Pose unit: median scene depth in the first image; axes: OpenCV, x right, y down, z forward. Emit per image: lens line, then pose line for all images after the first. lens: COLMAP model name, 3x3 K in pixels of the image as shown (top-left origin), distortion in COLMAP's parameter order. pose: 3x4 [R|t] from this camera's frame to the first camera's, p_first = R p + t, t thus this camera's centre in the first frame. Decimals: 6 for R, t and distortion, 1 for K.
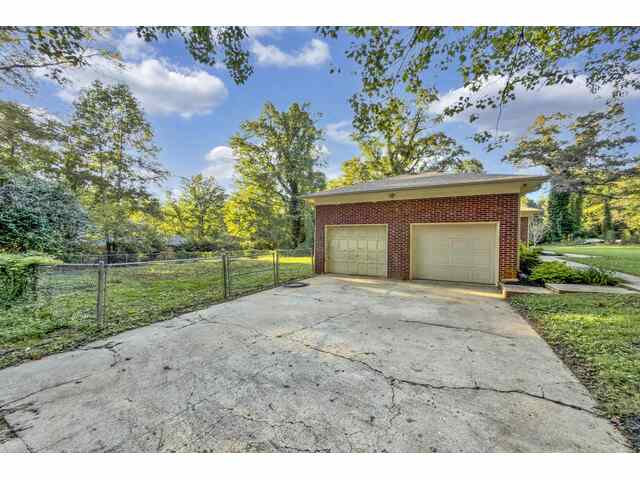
lens RADIAL K [[252.6, 0, 320.0], [0, 252.6, 240.0], [0, 0, 1]] dist [0.000869, 0.000093]
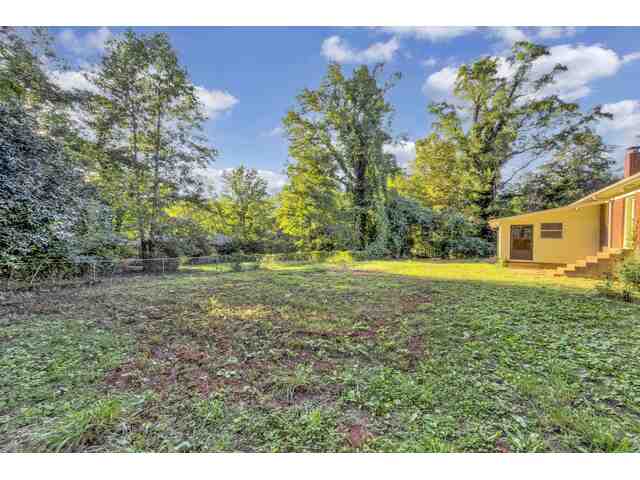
lens RADIAL K [[252.6, 0, 320.0], [0, 252.6, 240.0], [0, 0, 1]] dist [0.000869, 0.000093]
pose [[0.993657, 0.001736, -0.112437, -0.141018], [-0.001485, 0.999996, 0.002322, 0.003182], [0.112441, -0.002141, 0.993656, 0.192856]]
